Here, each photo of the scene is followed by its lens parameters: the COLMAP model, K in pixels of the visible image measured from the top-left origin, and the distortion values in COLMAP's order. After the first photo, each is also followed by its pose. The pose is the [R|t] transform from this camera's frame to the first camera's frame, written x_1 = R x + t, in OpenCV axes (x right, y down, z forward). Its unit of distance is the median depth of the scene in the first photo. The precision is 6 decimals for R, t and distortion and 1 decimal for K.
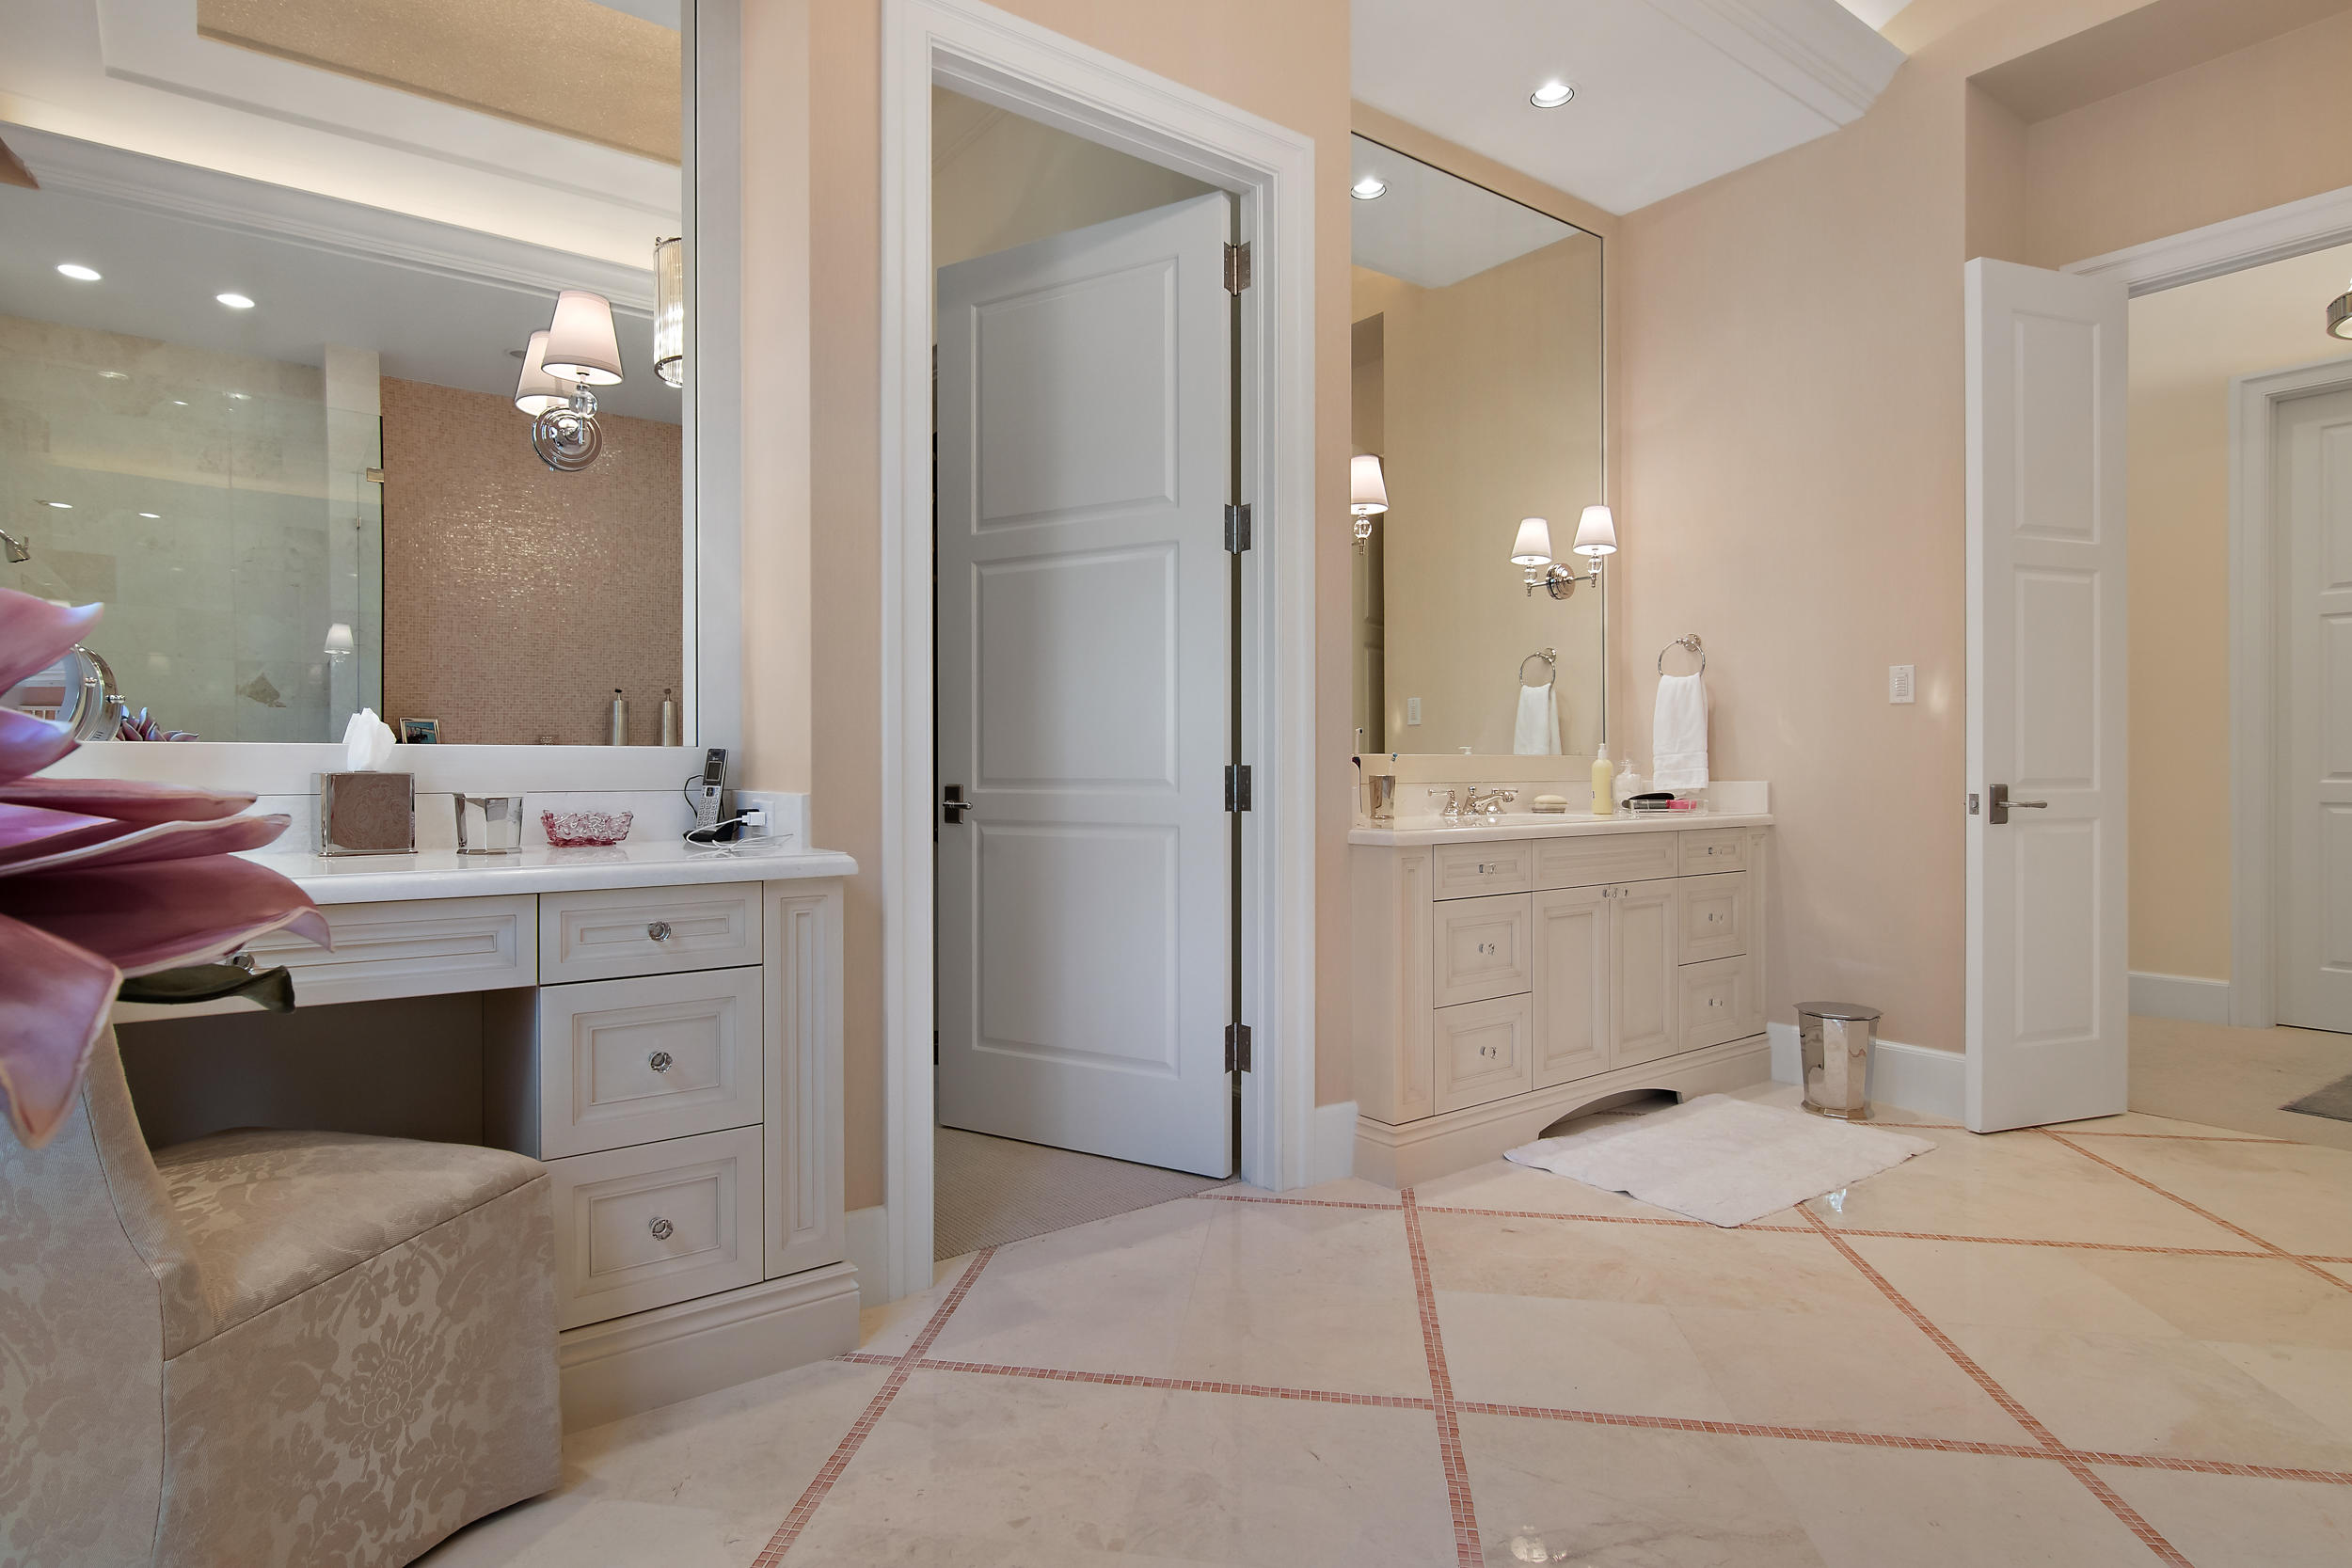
lens RADIAL K [[1213.7, 0, 1167.0], [0, 1213.7, 776.5], [0, 0, 1]] dist [0.000956, 0.000360]
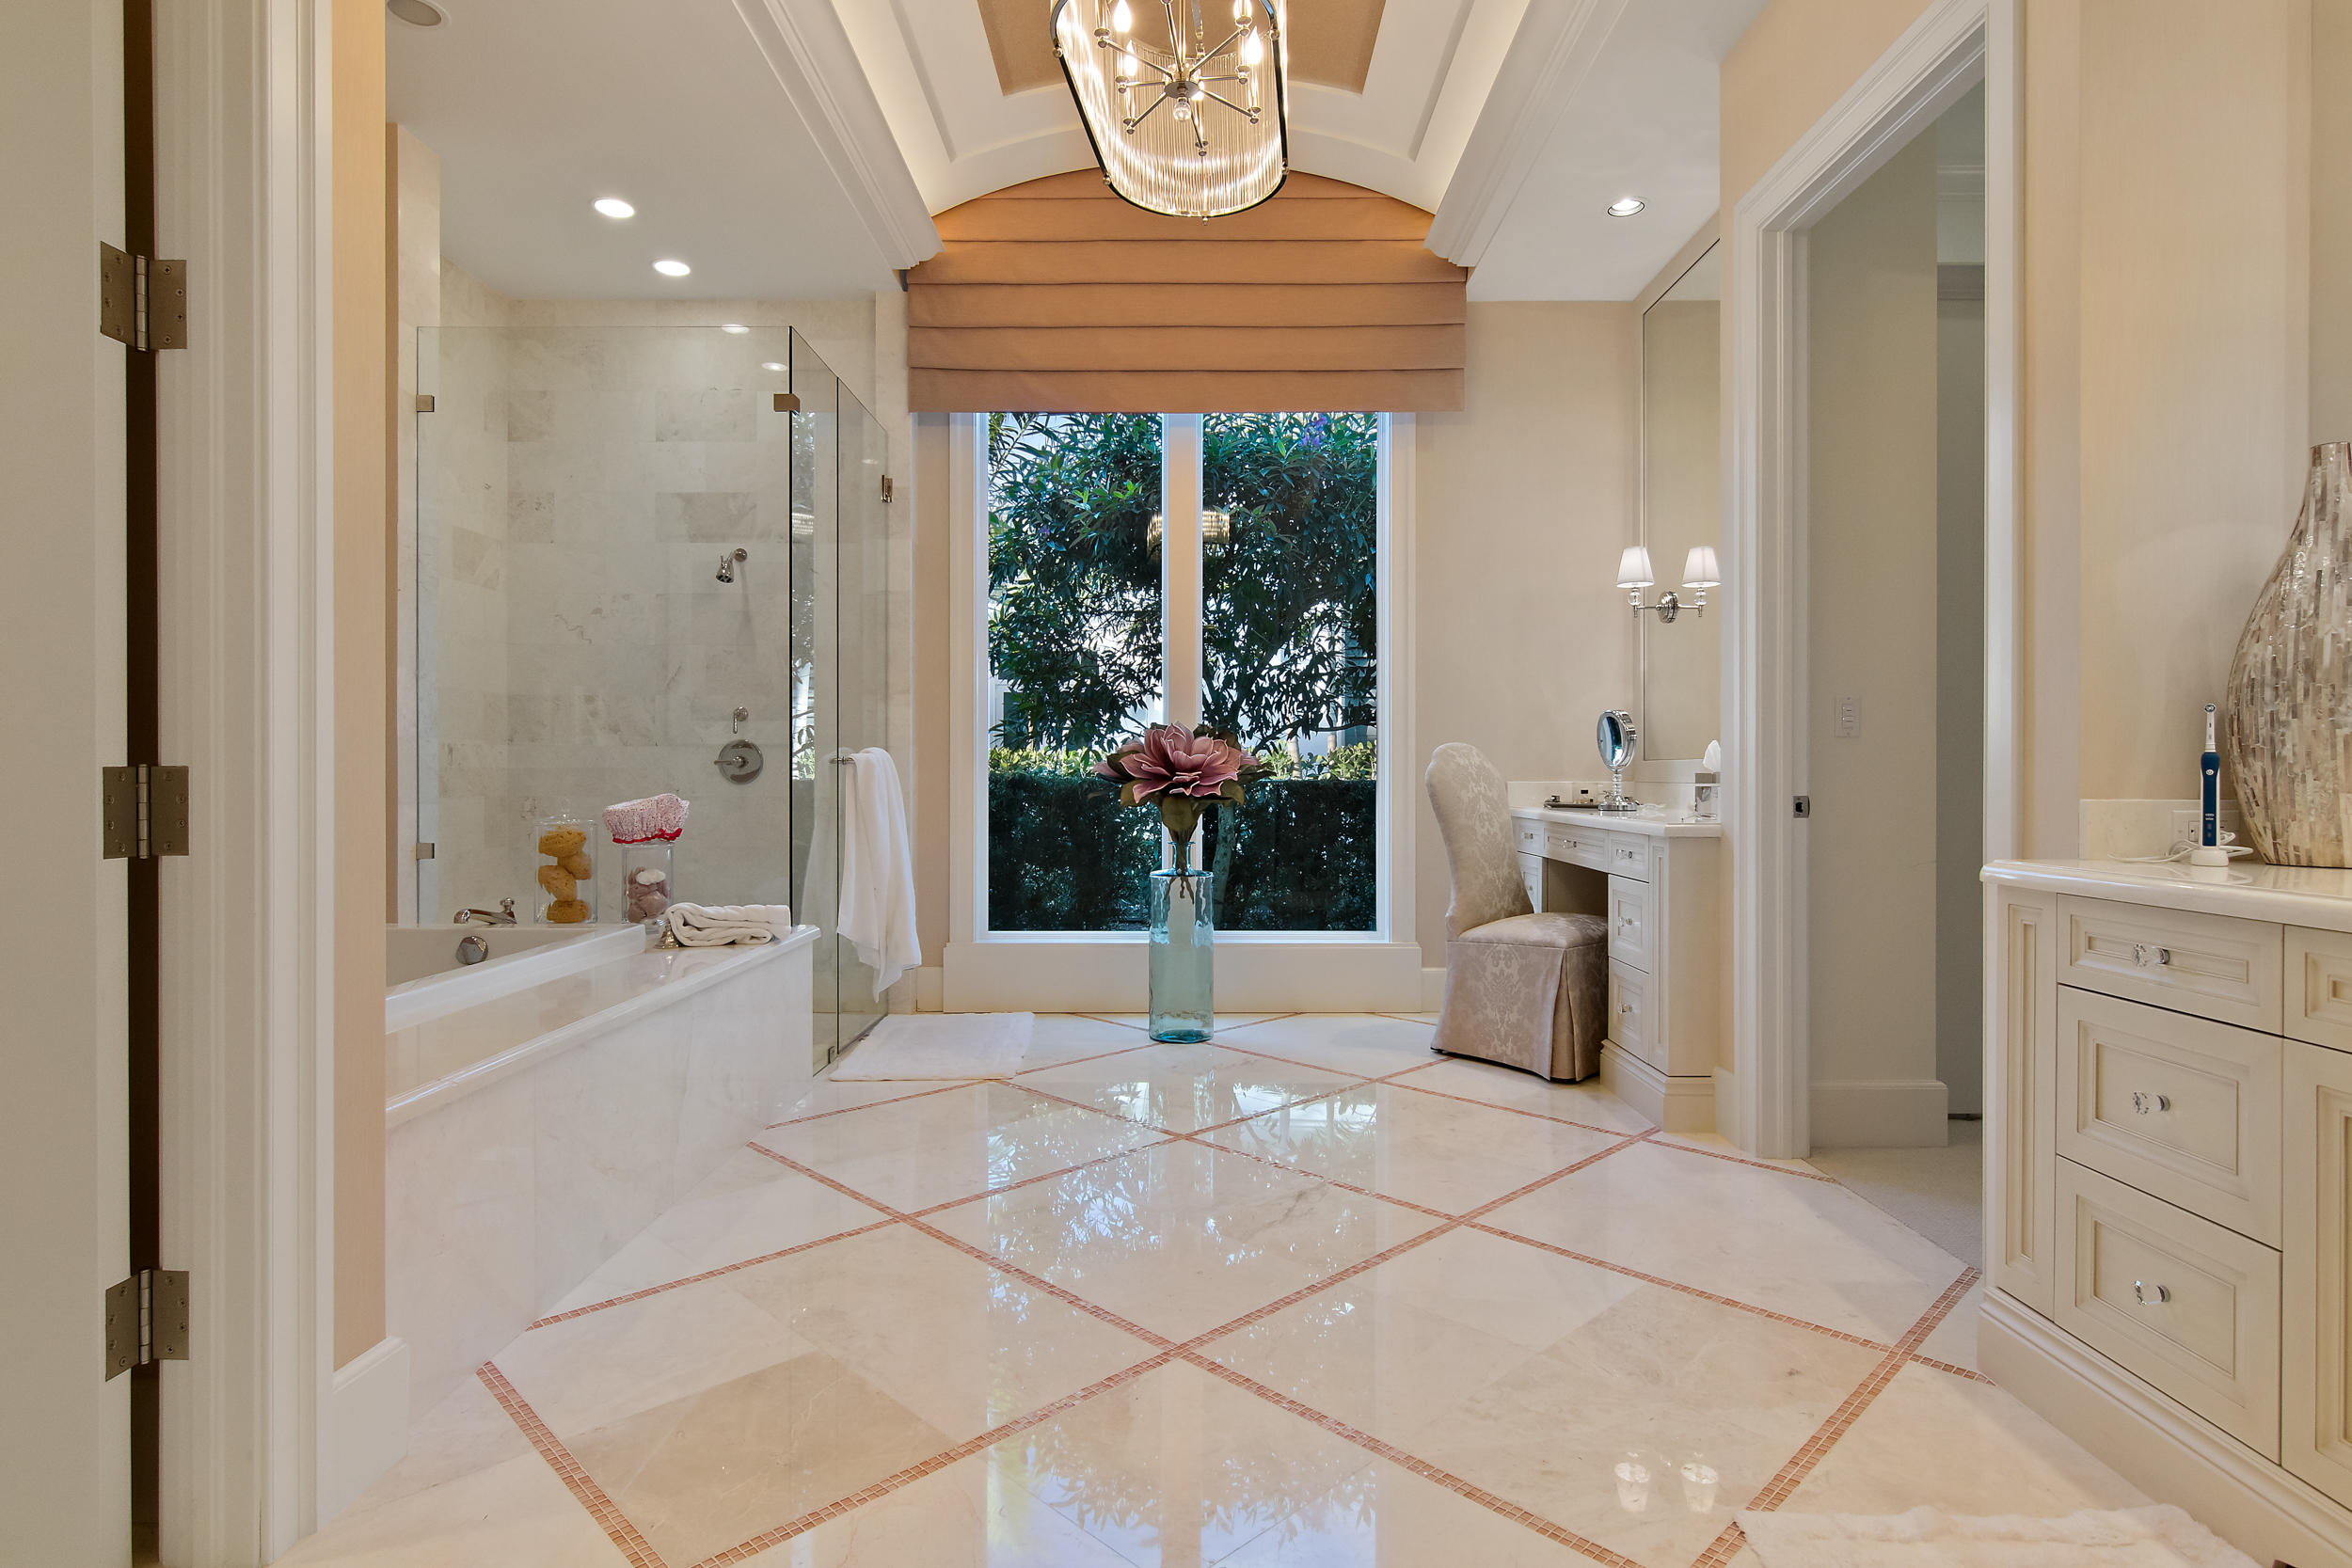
lens RADIAL K [[1213.7, 0, 1175.3], [0, 1213.7, 780.2], [0, 0, 1]] dist [0.000956, 0.000360]
pose [[-0.600321, 0.002146, -0.799756, 1.389446], [-0.009326, 0.999910, 0.009684, -0.007000], [0.799705, 0.013272, -0.600247, 1.403140]]
